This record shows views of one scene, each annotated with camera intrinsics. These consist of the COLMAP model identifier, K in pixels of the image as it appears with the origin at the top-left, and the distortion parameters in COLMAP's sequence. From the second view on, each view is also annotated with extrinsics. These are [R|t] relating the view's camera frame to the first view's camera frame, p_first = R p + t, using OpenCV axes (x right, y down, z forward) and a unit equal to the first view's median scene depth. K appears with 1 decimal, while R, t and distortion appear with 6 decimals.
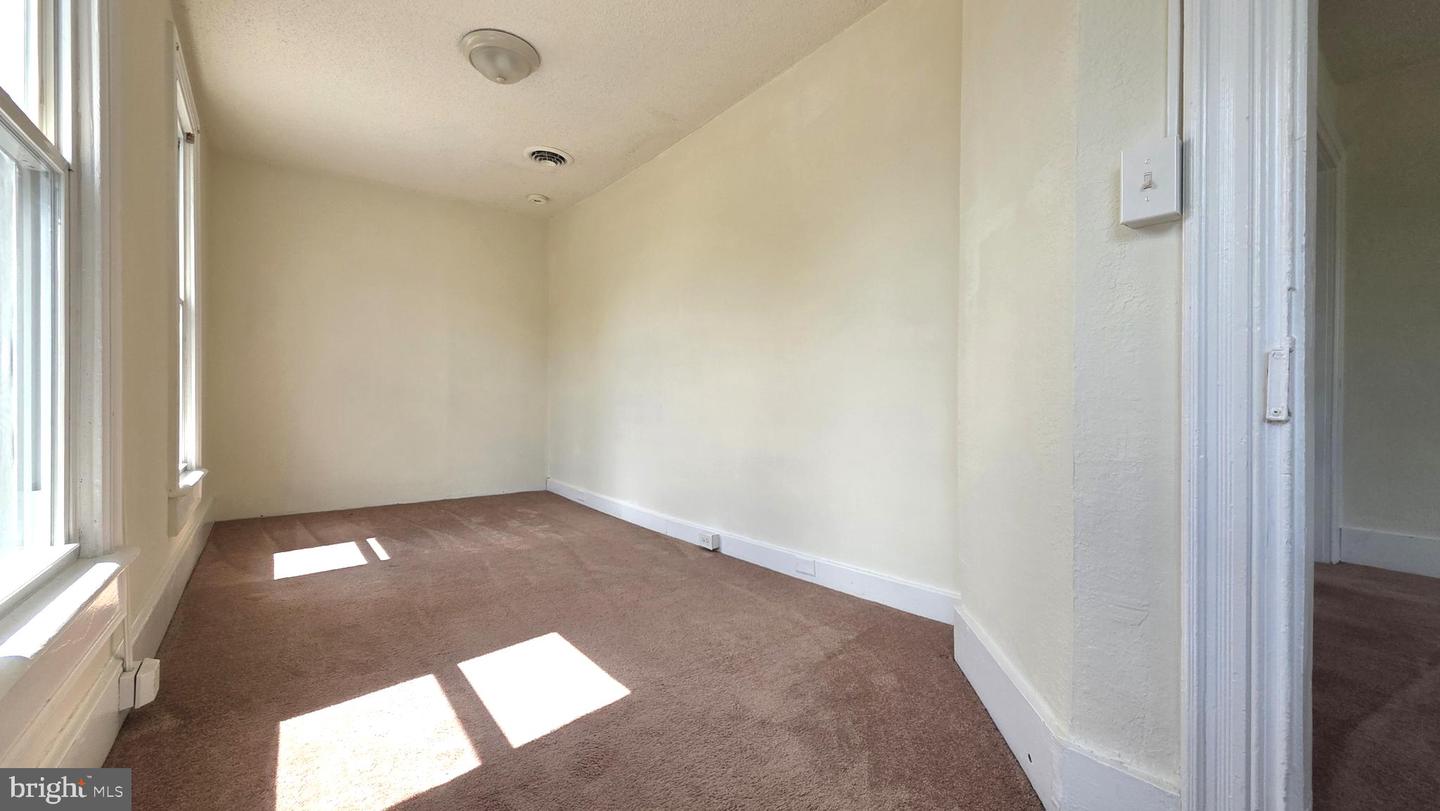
lens RADIAL K [[604.6, 0, 709.0], [0, 604.6, 403.3], [0, 0, 1]] dist [-0.000415, -0.000439]
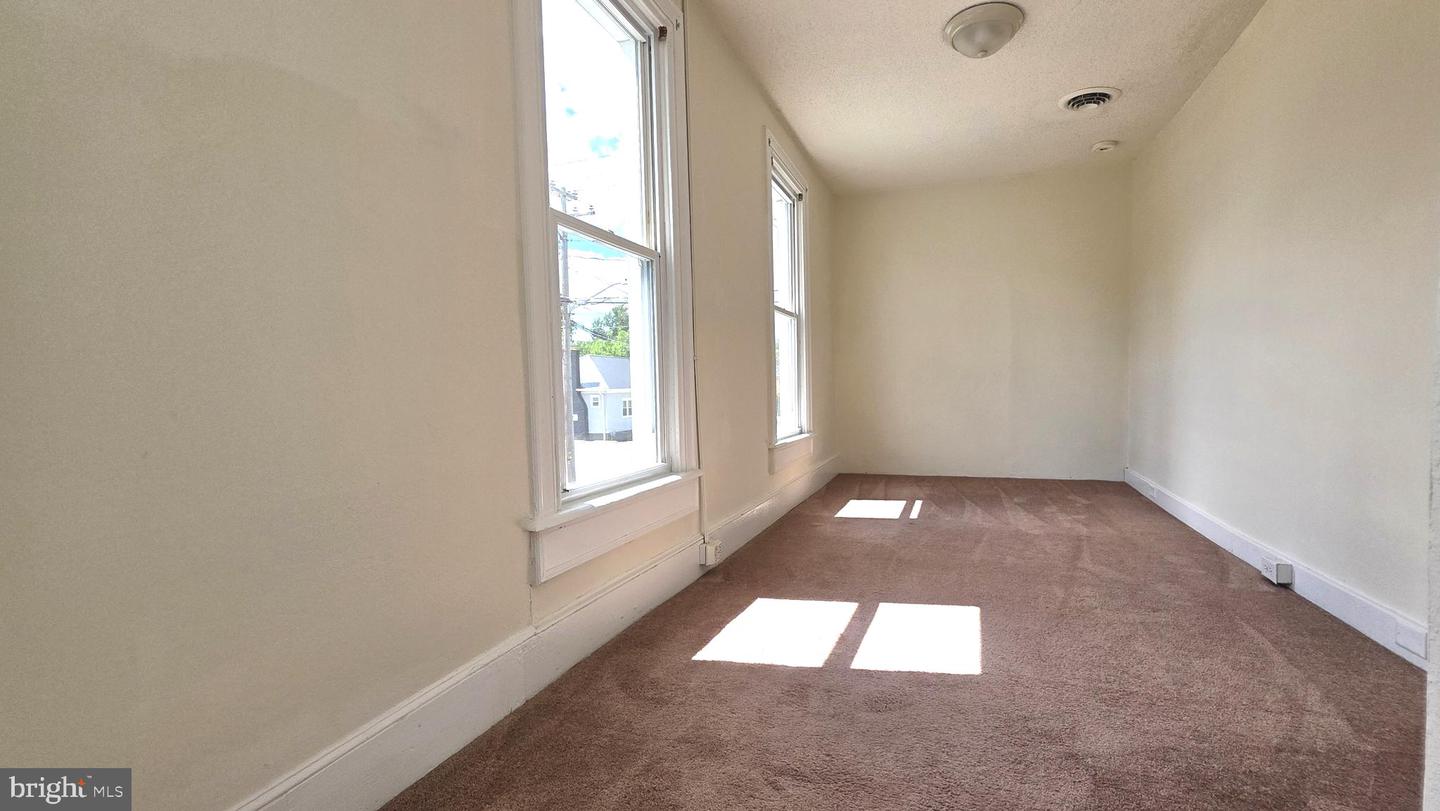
lens RADIAL K [[599.3, 0, 719.4], [0, 599.3, 432.0], [0, 0, 1]] dist [0.000371, -0.000165]
pose [[0.535919, 0.053407, -0.842578, 0.265535], [0.012975, 0.997358, 0.071471, 0.004666], [0.844170, -0.049235, 0.533810, 0.080951]]
